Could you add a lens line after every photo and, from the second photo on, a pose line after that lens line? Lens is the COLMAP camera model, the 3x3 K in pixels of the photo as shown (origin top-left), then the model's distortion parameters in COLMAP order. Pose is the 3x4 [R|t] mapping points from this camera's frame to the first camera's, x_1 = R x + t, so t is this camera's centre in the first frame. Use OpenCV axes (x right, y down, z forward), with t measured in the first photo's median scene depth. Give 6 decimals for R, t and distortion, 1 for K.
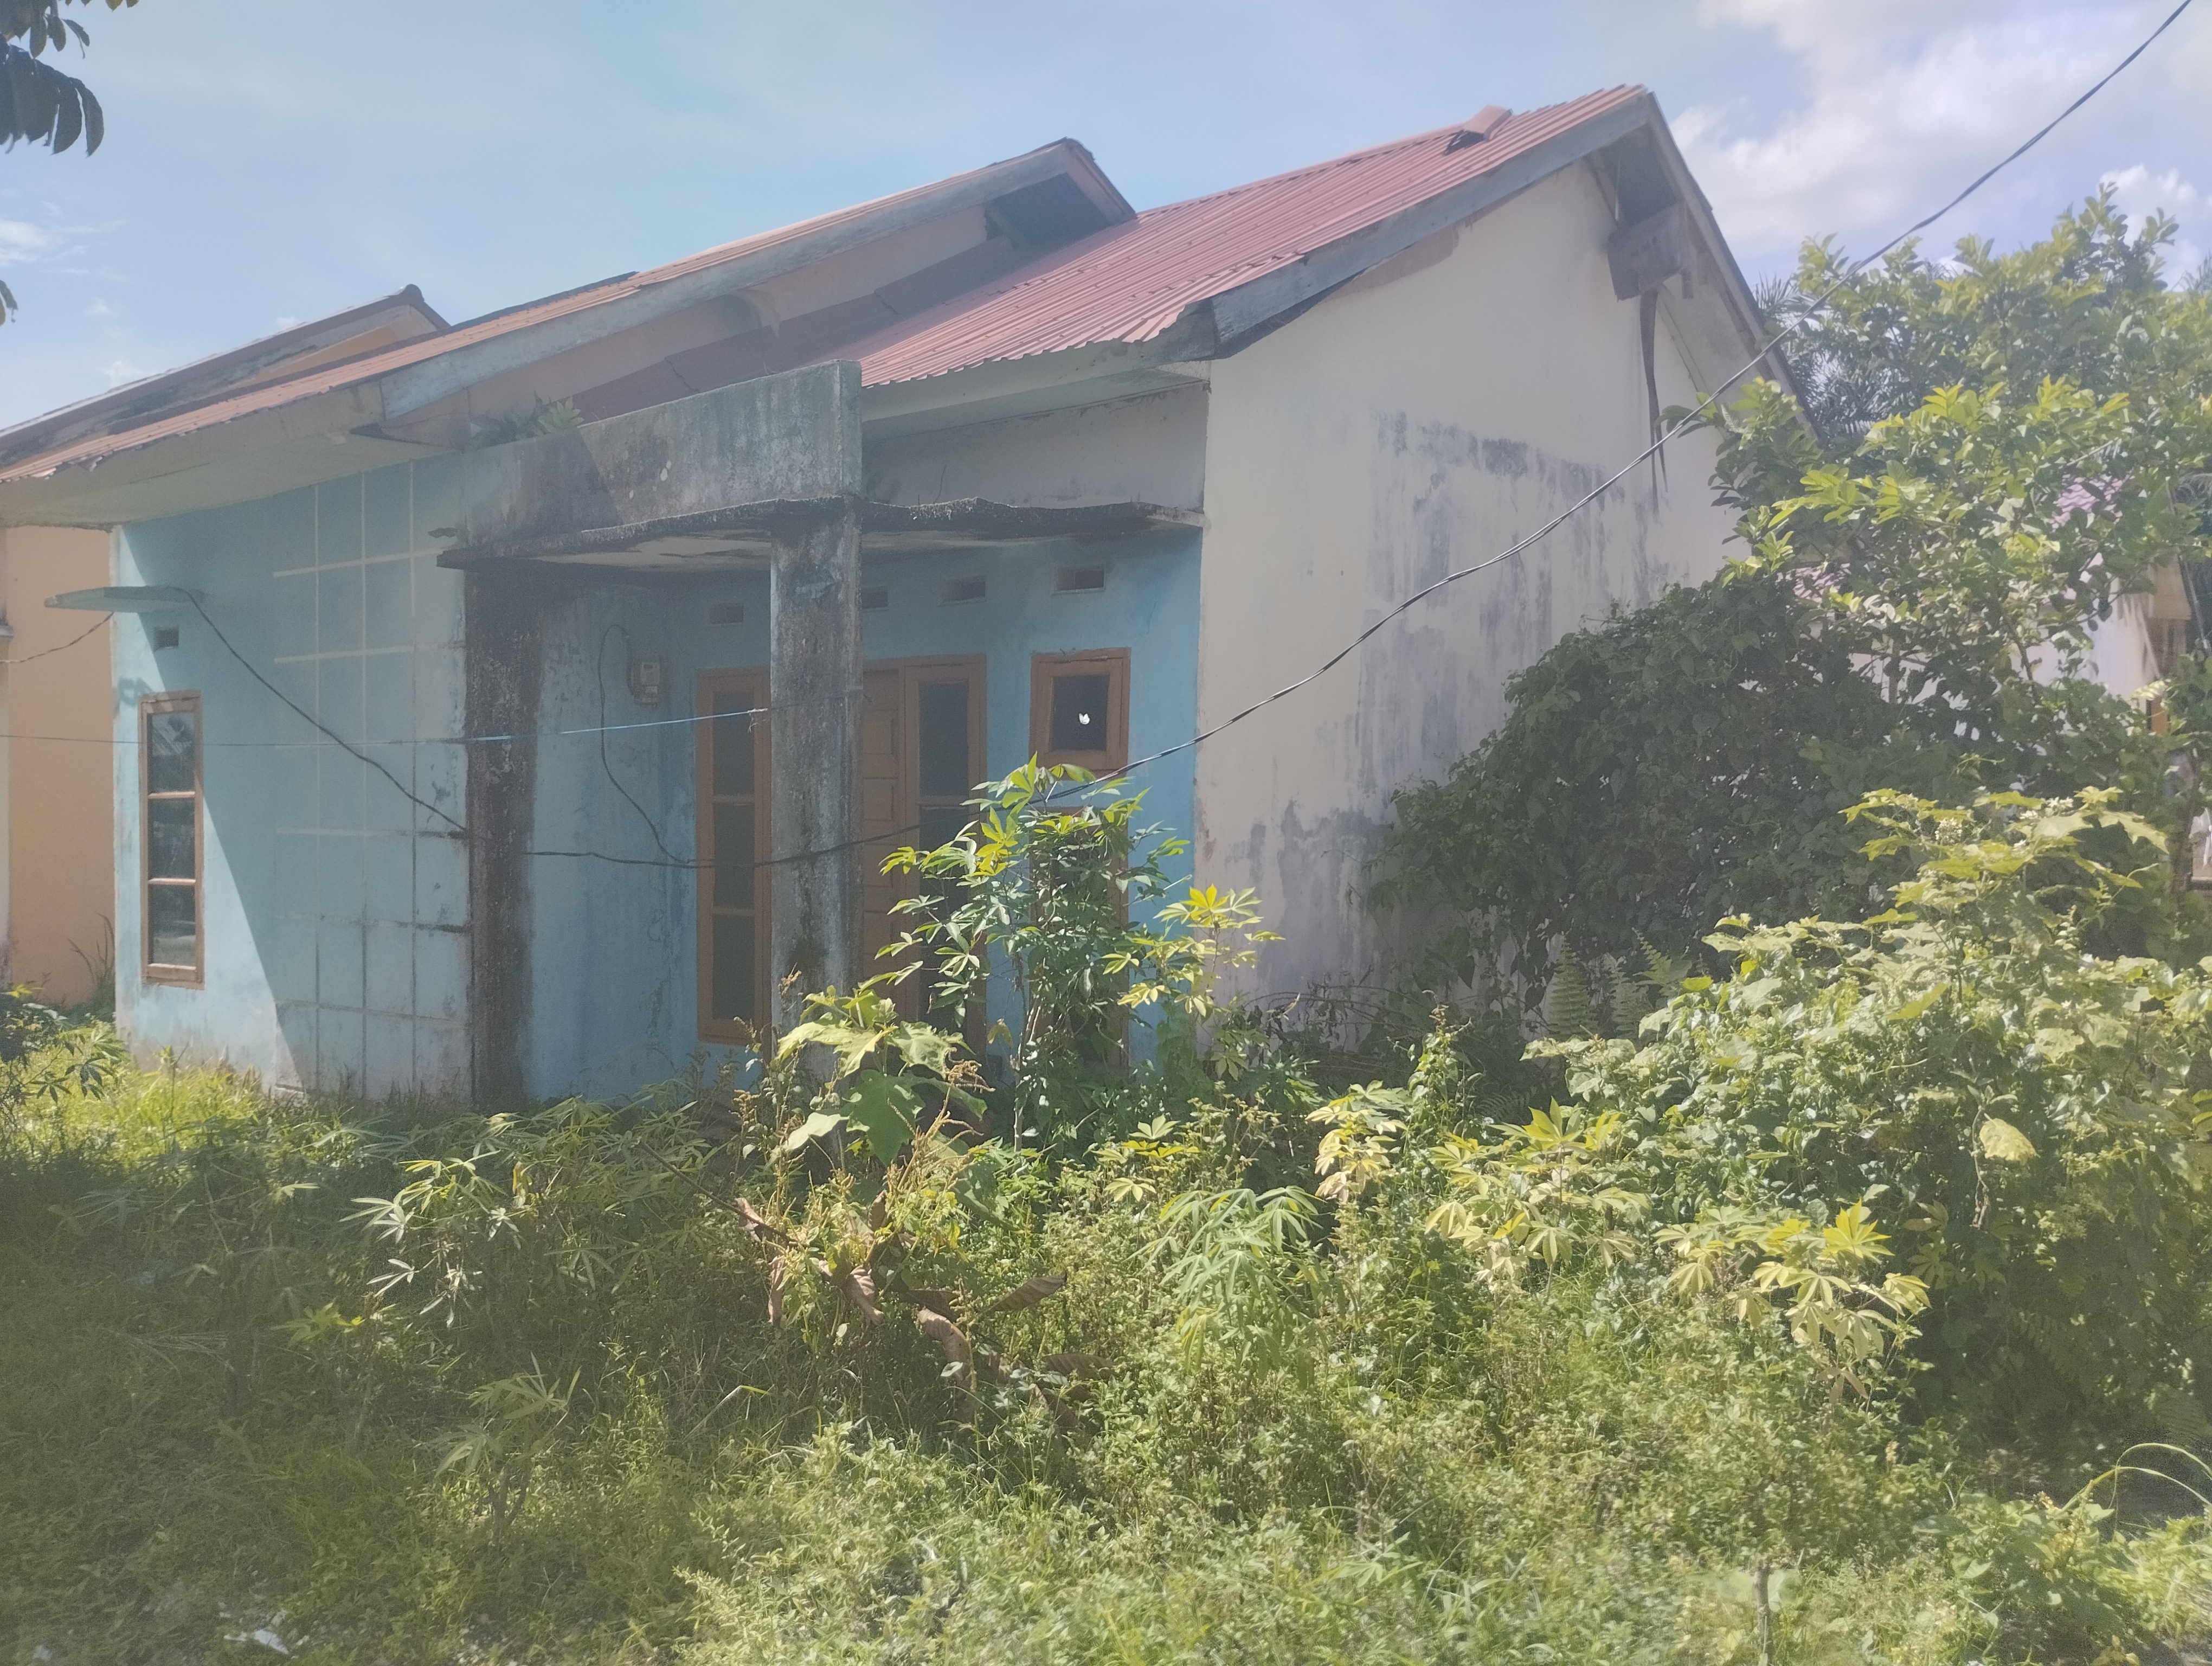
lens RADIAL K [[1885.7, 0, 1106.0], [0, 1885.7, 833.0], [0, 0, 1]] dist [0.034167, -0.000437]
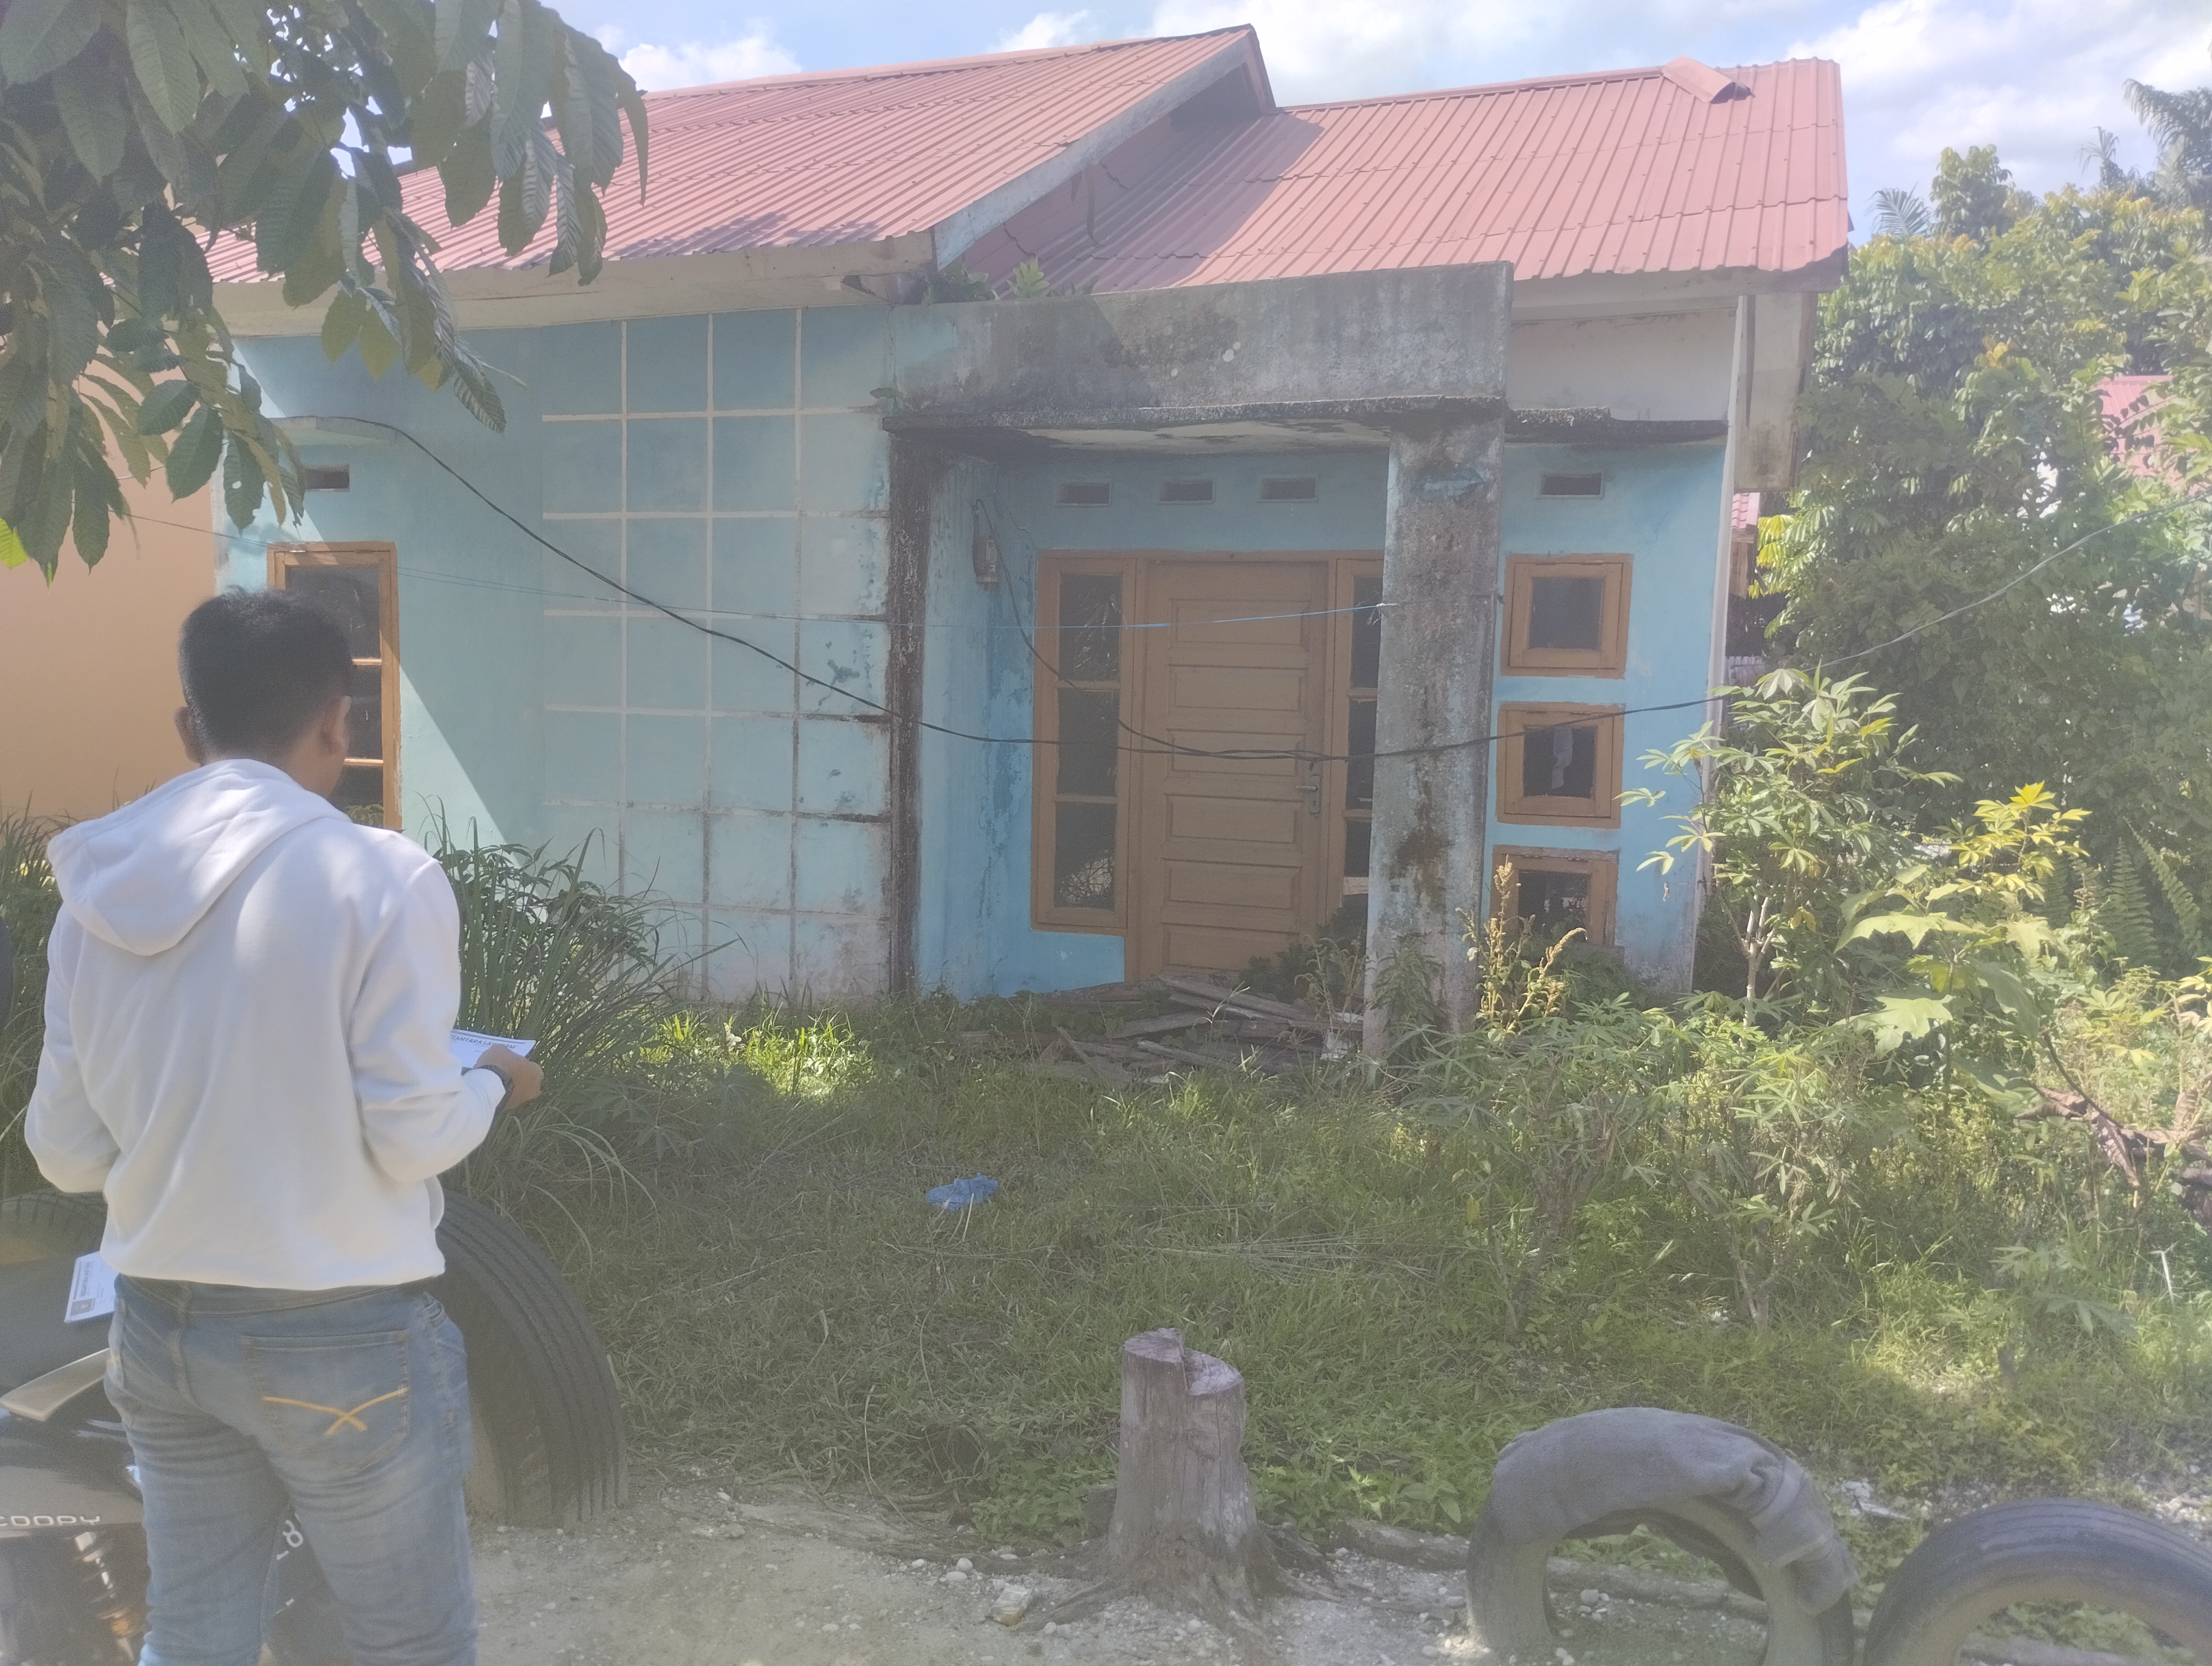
lens RADIAL K [[1885.7, 0, 1106.0], [0, 1885.7, 833.0], [0, 0, 1]] dist [0.034167, -0.000437]
pose [[0.944186, -0.005001, 0.329376, -0.595035], [-0.016948, 0.997823, 0.063736, -0.004374], [-0.328978, -0.065761, 0.942045, 0.082081]]
